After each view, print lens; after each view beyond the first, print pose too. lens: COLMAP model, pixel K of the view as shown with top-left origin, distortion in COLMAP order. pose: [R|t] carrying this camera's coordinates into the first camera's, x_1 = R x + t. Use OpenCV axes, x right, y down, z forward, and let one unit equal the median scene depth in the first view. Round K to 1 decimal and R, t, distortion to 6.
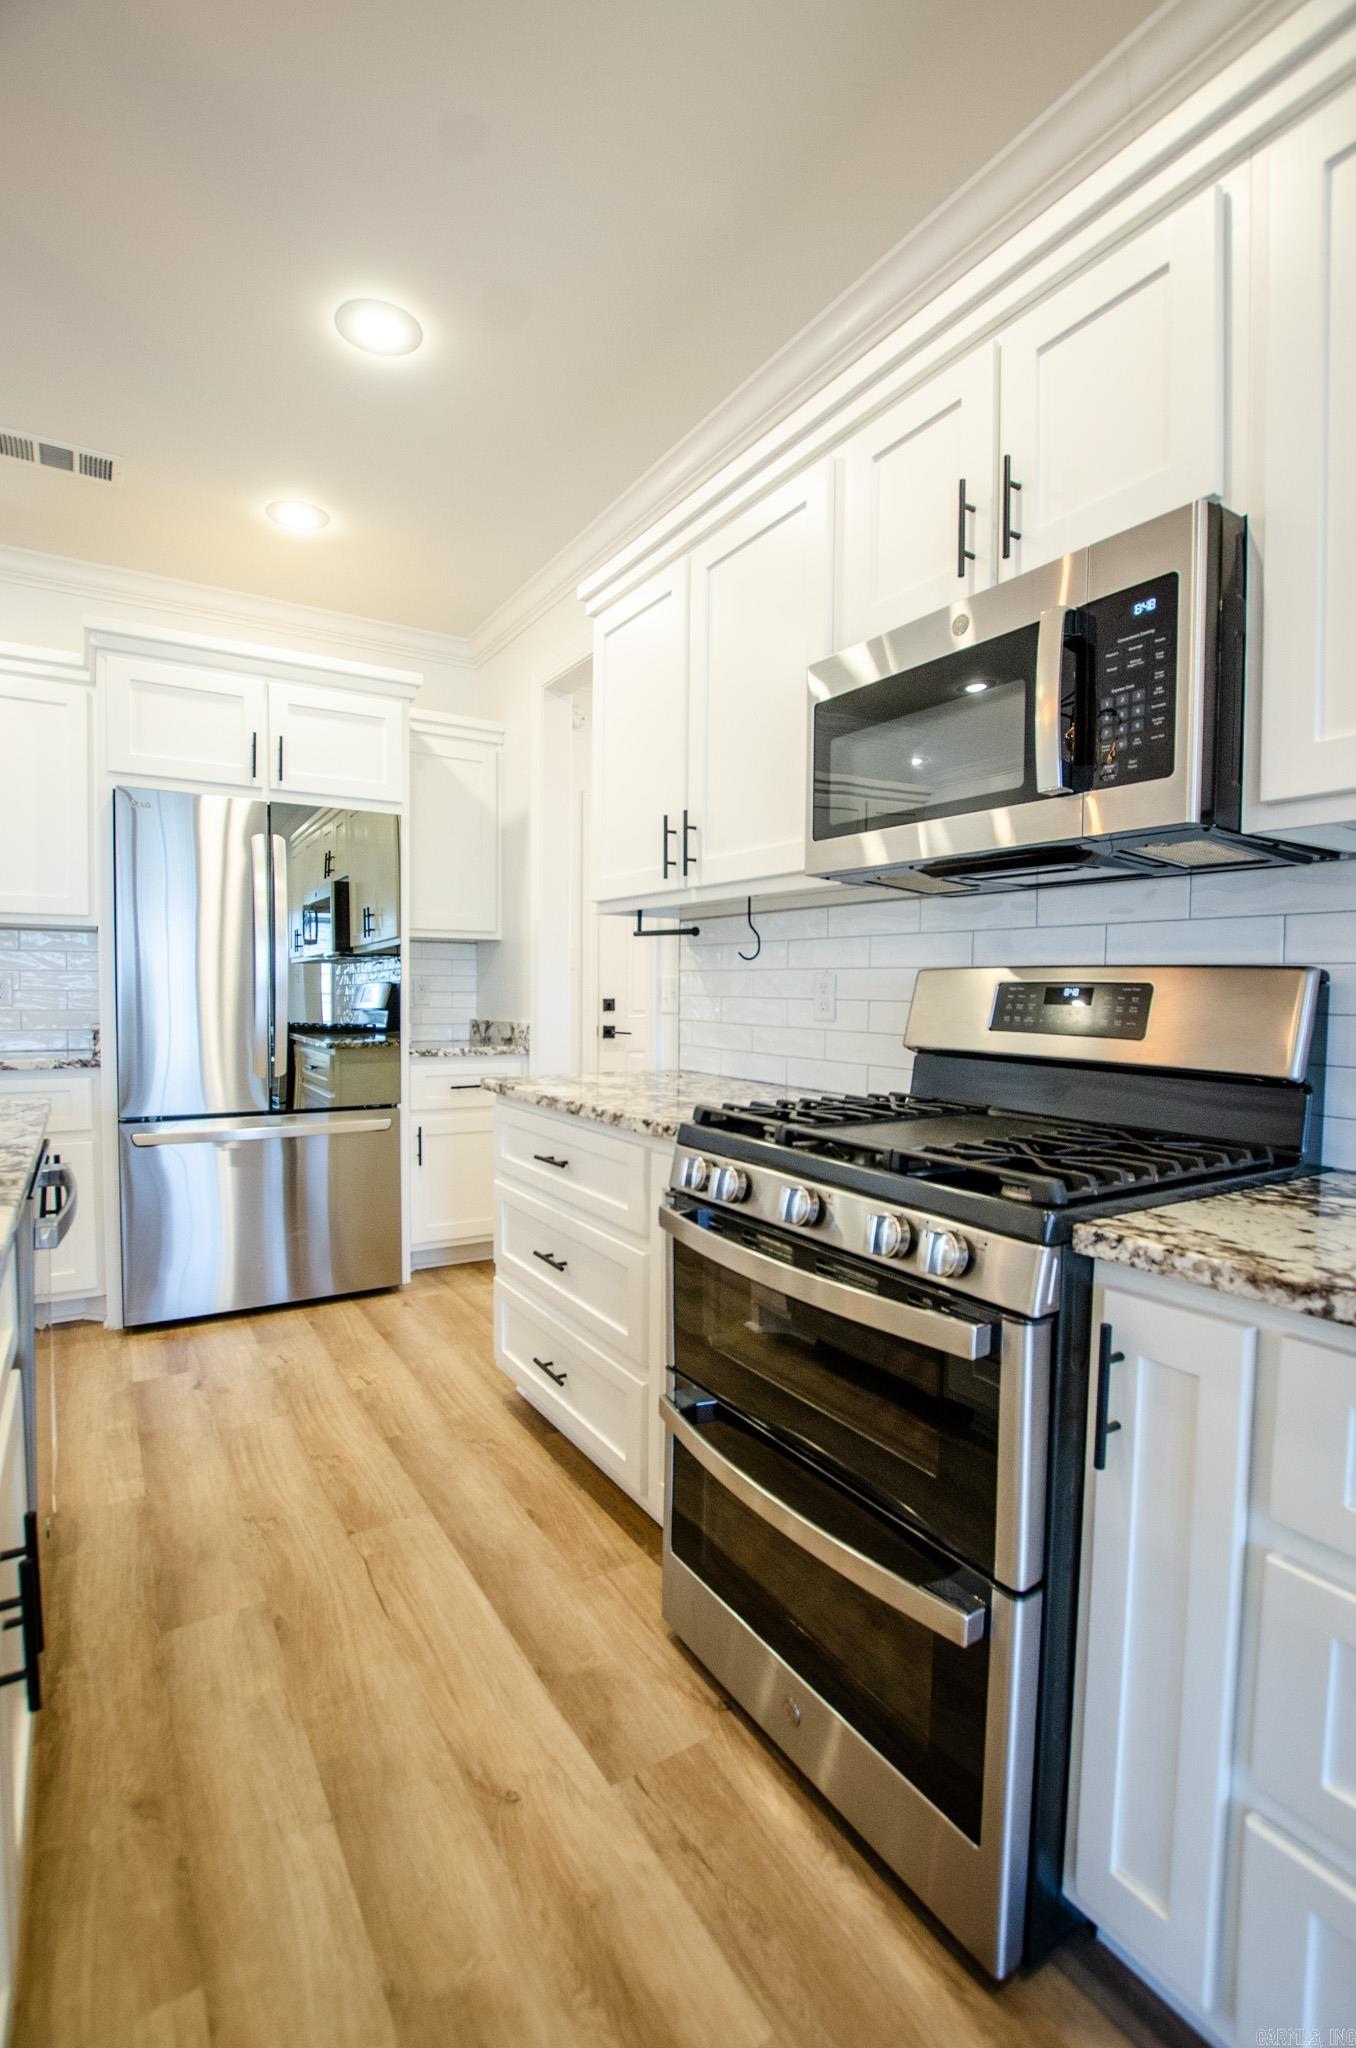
lens RADIAL K [[929.6, 0, 681.8], [0, 929.6, 1027.6], [0, 0, 1]] dist [-0.028091, 0.000366]
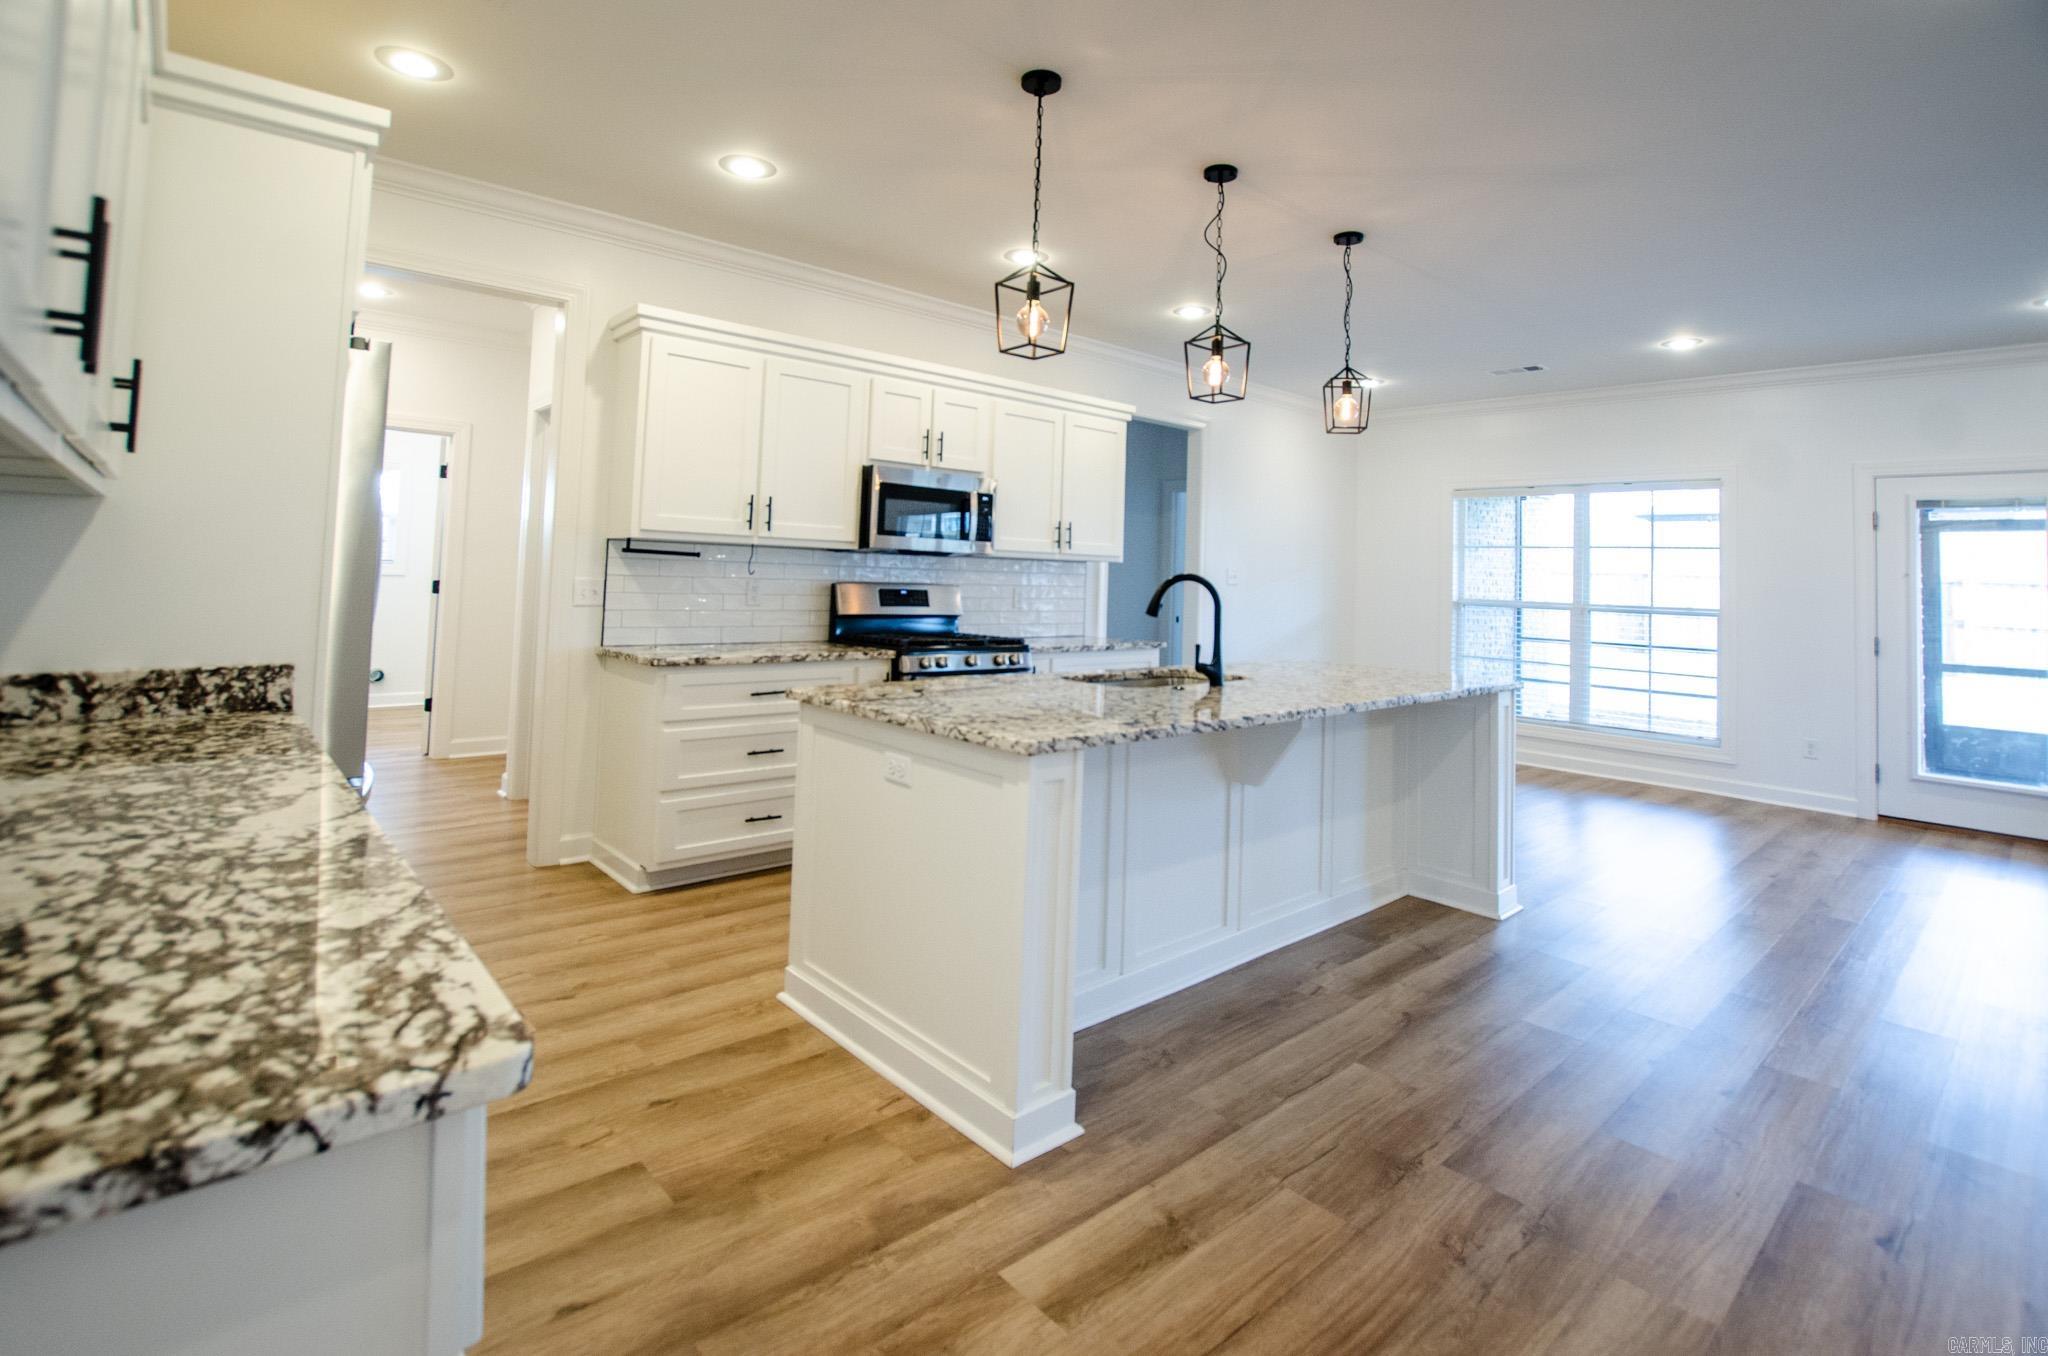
lens RADIAL K [[963.9, 0, 1008.5], [0, 963.9, 570.2], [0, 0, 1]] dist [-0.016241, -0.000775]
pose [[-0.152770, -0.005894, 0.988244, -2.627530], [0.009156, 0.999931, 0.007379, -0.125866], [-0.988219, 0.010176, -0.152706, 1.109358]]
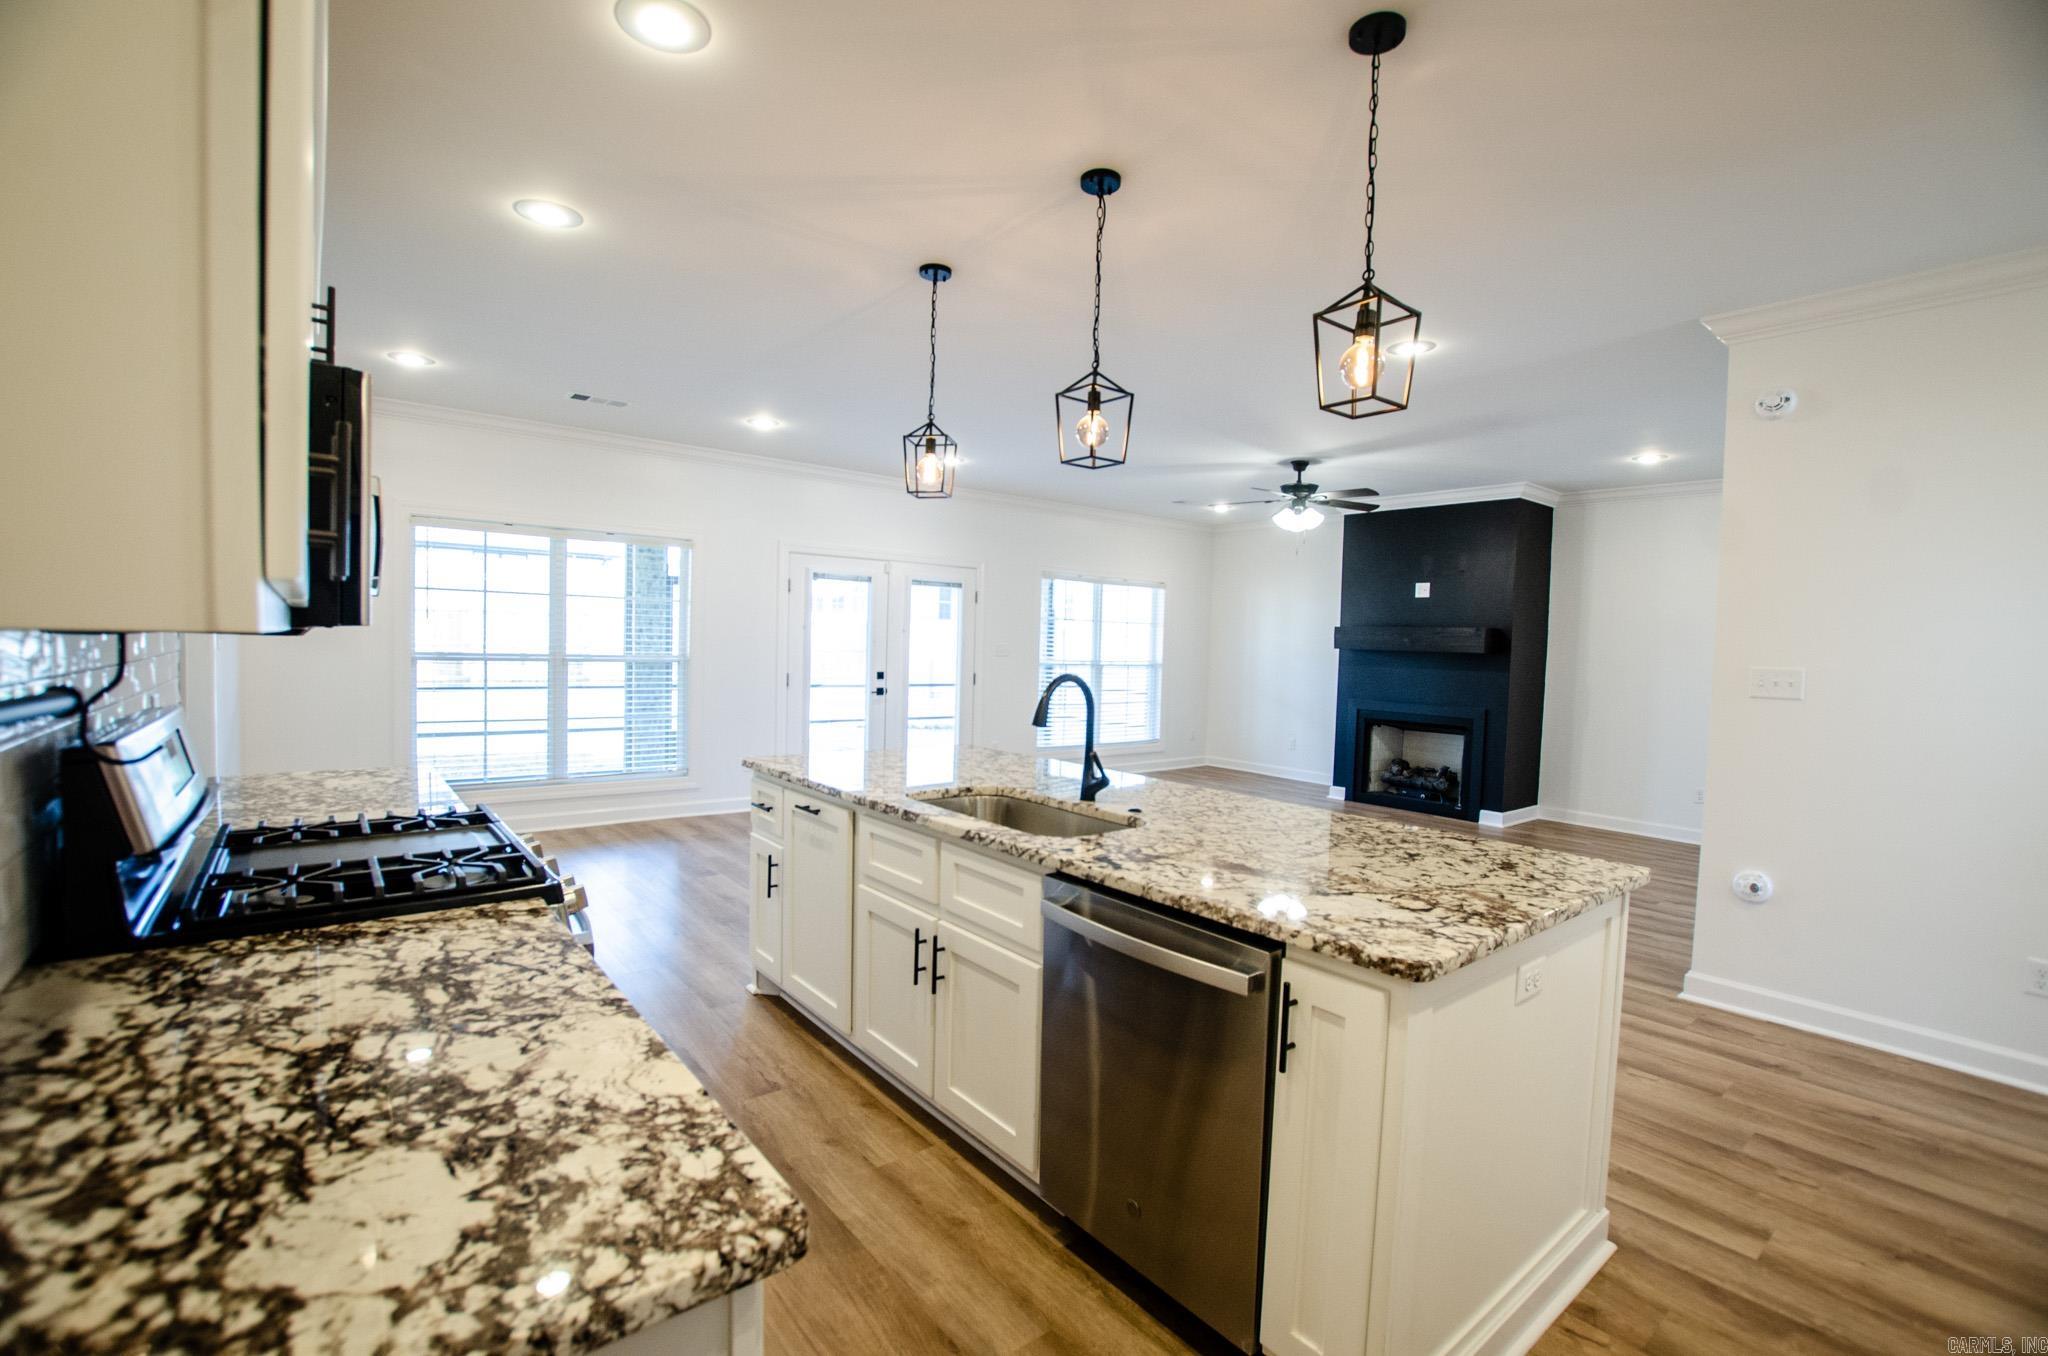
lens RADIAL K [[897.5, 0, 1015.9], [0, 897.5, 683.1], [0, 0, 1]] dist [-0.027338, 0.000201]
pose [[-0.993976, -0.031093, -0.105094, -0.389390], [-0.040451, 0.995288, 0.088121, -0.221084], [0.101859, 0.091841, -0.990550, 2.004216]]
